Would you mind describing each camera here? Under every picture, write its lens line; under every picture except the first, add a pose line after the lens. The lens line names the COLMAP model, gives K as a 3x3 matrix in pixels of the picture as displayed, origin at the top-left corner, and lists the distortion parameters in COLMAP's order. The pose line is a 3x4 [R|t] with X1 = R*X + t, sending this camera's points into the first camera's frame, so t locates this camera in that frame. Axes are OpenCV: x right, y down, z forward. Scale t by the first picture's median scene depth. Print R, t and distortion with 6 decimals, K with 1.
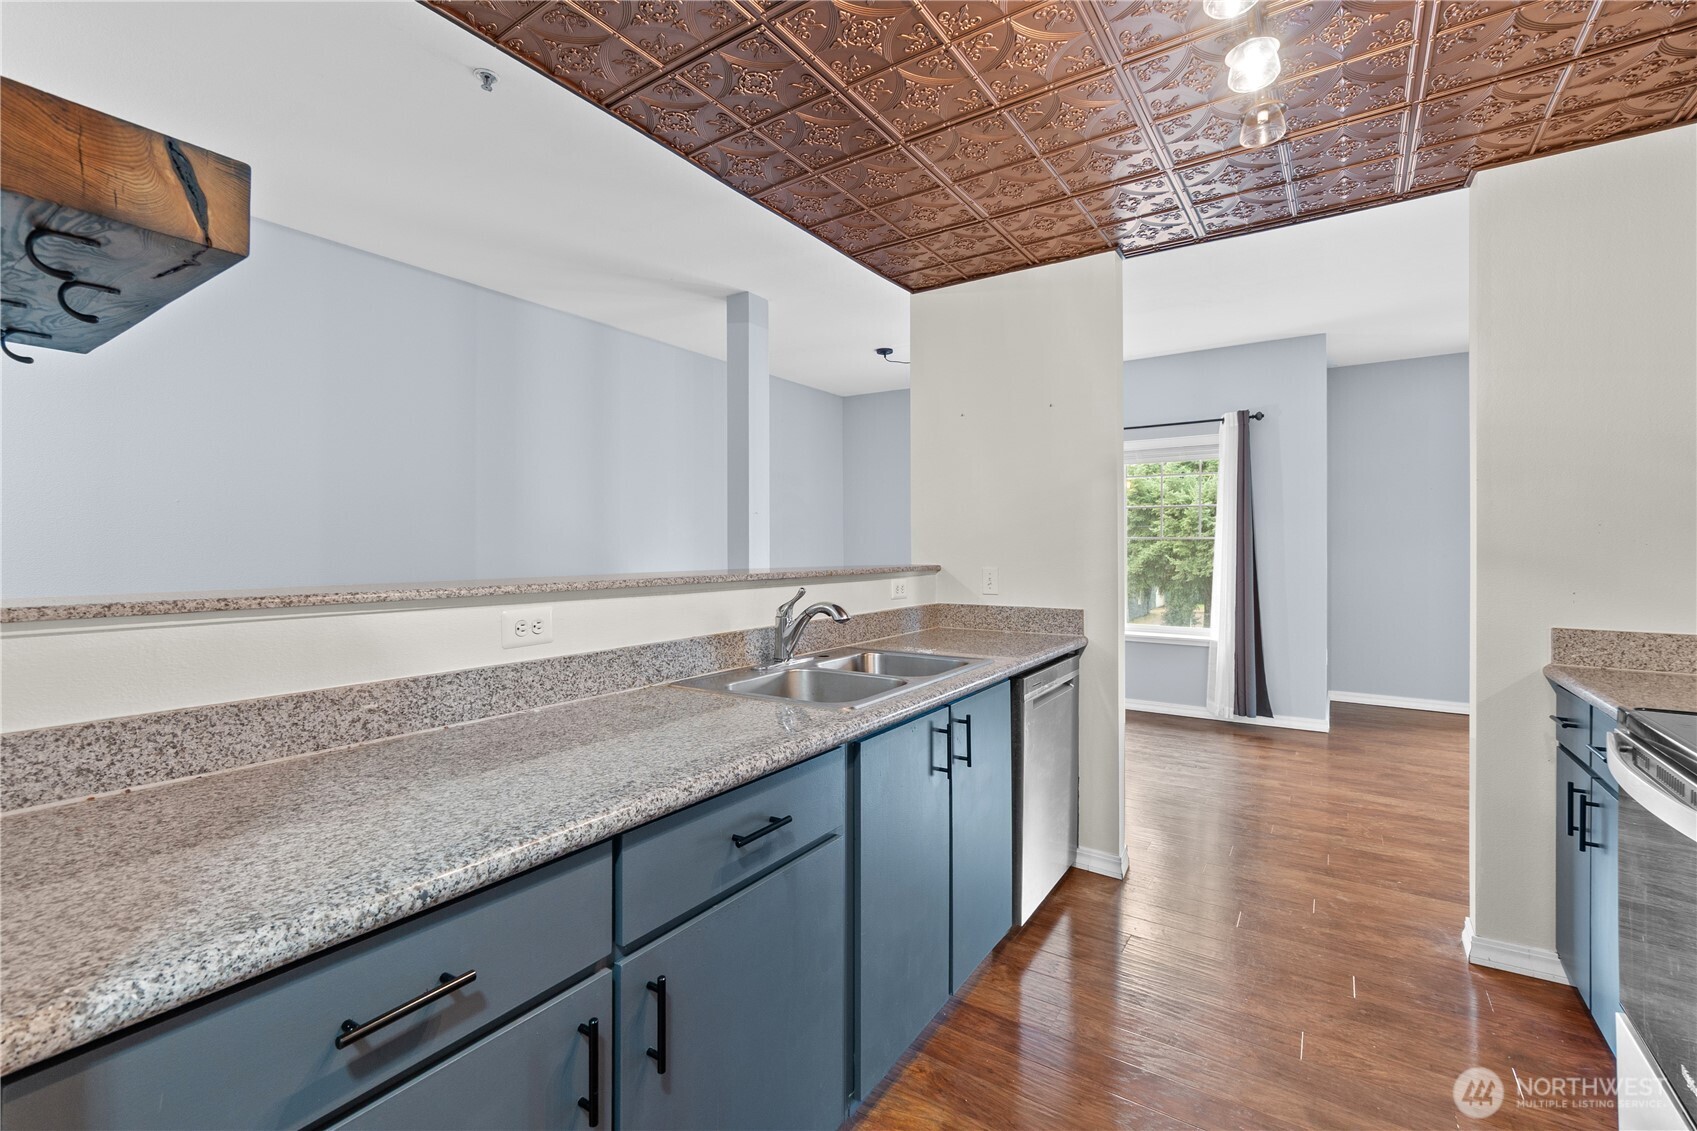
lens RADIAL K [[735.2, 0, 843.9], [0, 735.2, 547.3], [0, 0, 1]] dist [-0.008556, 0.000380]
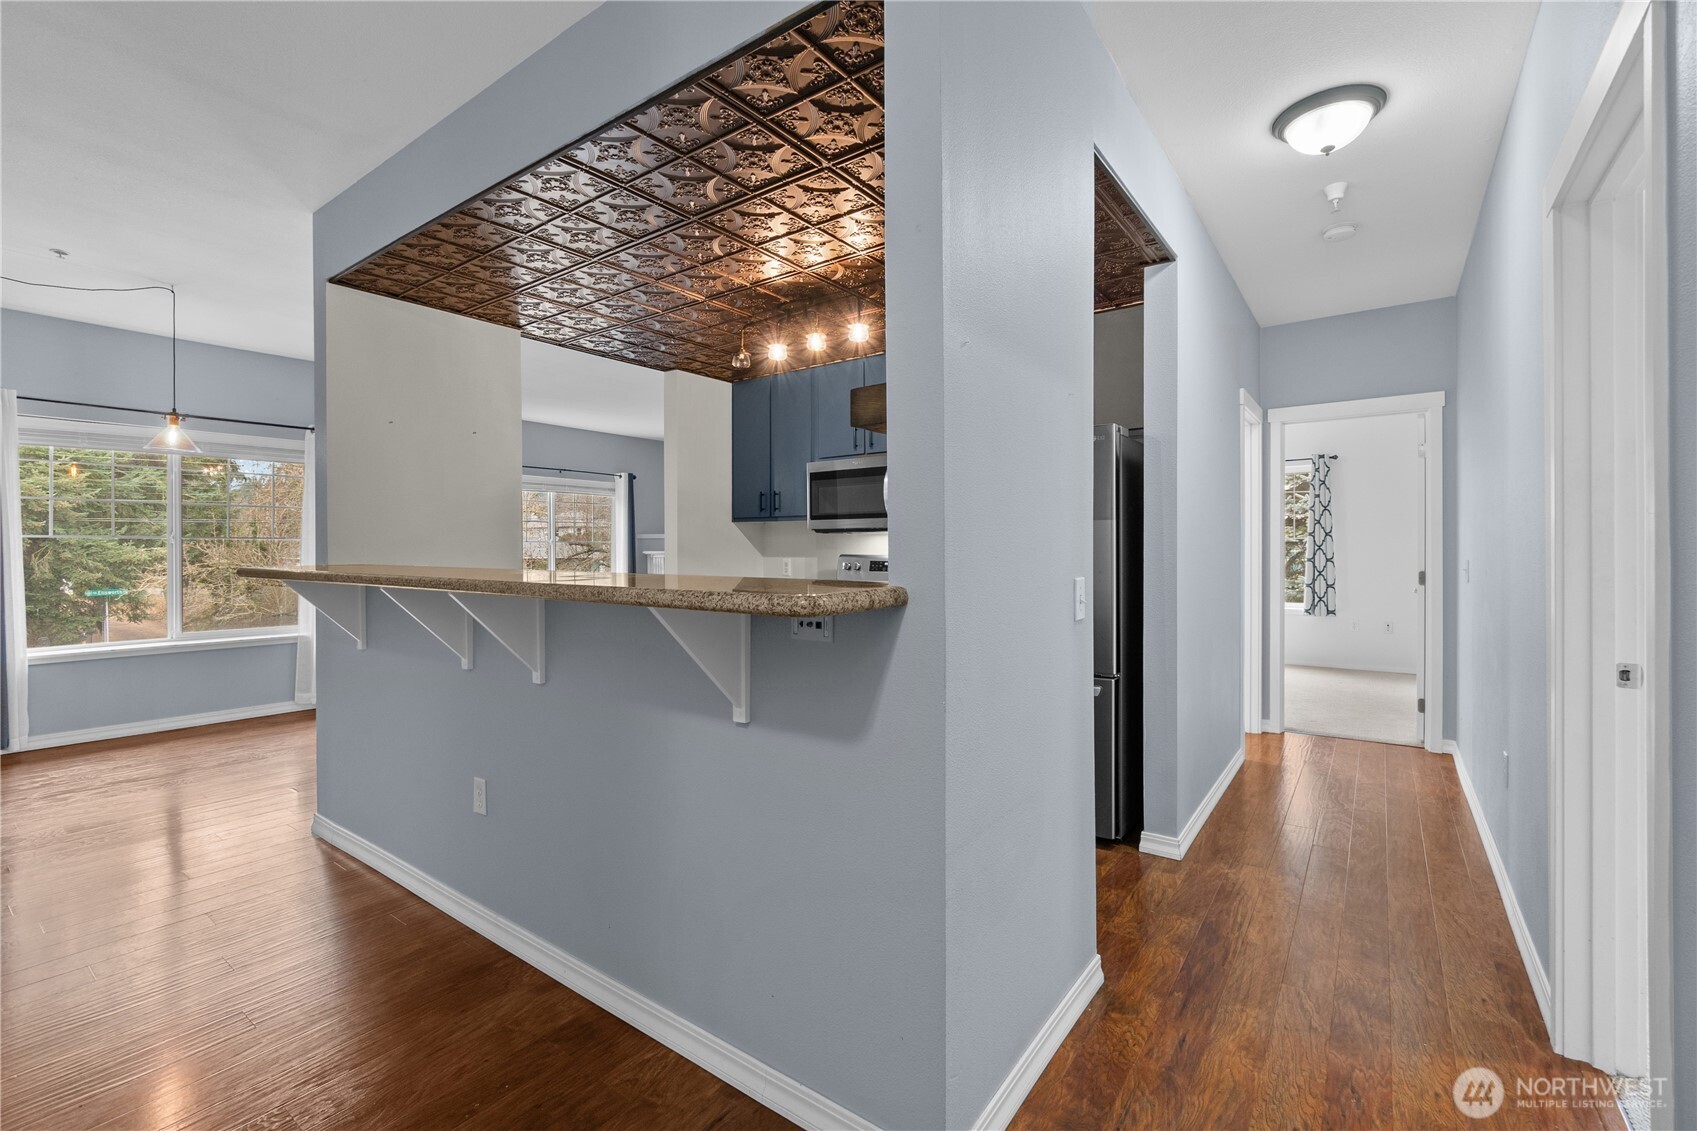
lens RADIAL K [[735.2, 0, 843.9], [0, 735.2, 547.3], [0, 0, 1]] dist [-0.008556, 0.000380]
pose [[0.036707, -0.001599, 0.999325, -0.976498], [-0.006319, 0.999978, 0.001832, -0.013982], [-0.999306, -0.006382, 0.036696, 0.365033]]
